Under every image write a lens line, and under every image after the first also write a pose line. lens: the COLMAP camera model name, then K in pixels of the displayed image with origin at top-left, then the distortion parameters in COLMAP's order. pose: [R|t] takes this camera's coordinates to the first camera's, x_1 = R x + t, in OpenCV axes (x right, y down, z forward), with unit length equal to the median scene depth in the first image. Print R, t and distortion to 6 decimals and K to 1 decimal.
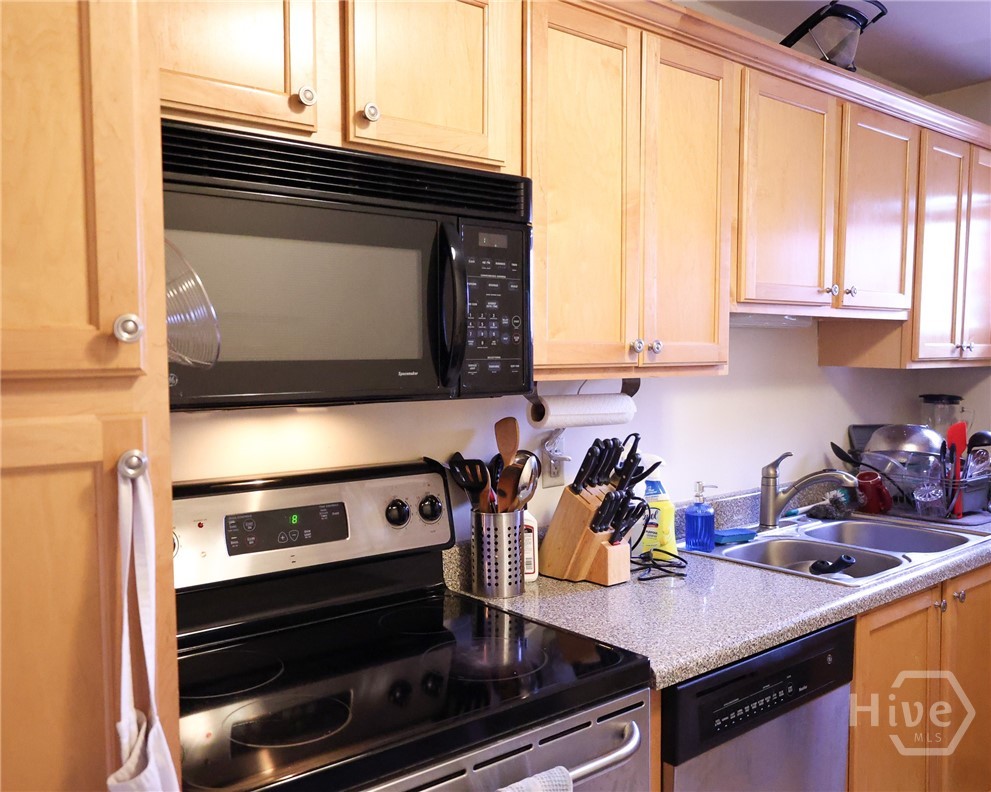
lens RADIAL K [[847.1, 0, 512.5], [0, 847.1, 395.9], [0, 0, 1]] dist [-0.005730, 0.005287]
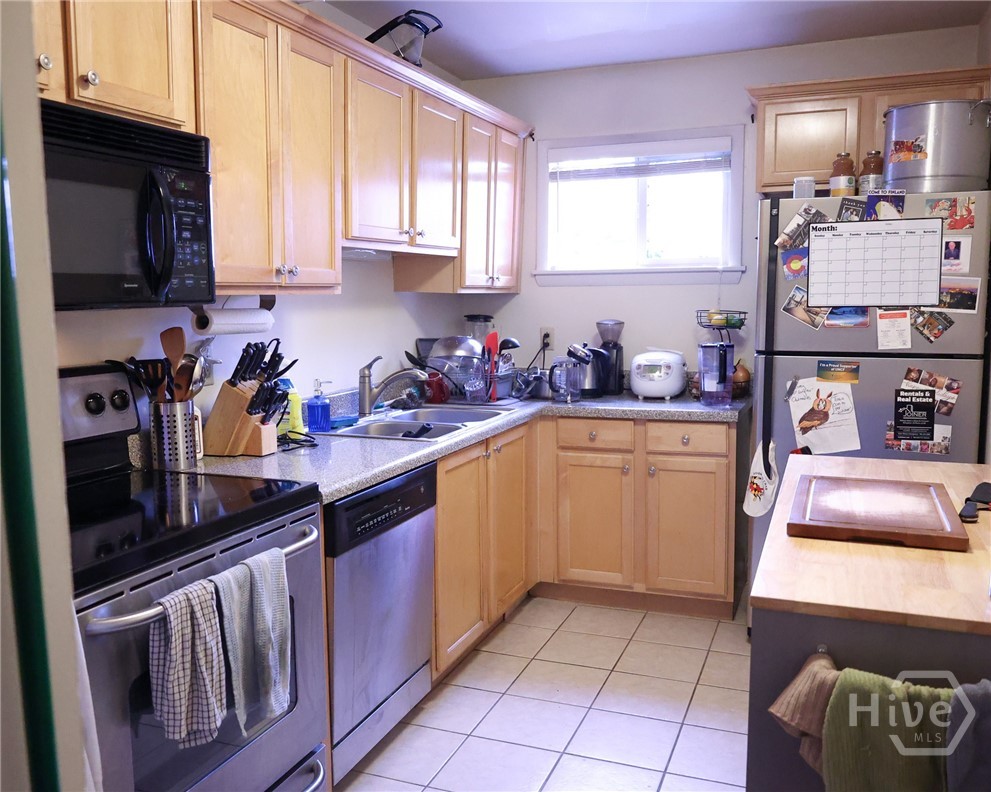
lens RADIAL K [[847.1, 0, 512.5], [0, 847.1, 395.9], [0, 0, 1]] dist [-0.005730, 0.005287]
pose [[0.866824, -0.055072, 0.495564, -0.189126], [0.017752, 0.996660, 0.079707, 0.035041], [-0.498298, -0.060294, 0.864907, -0.303758]]
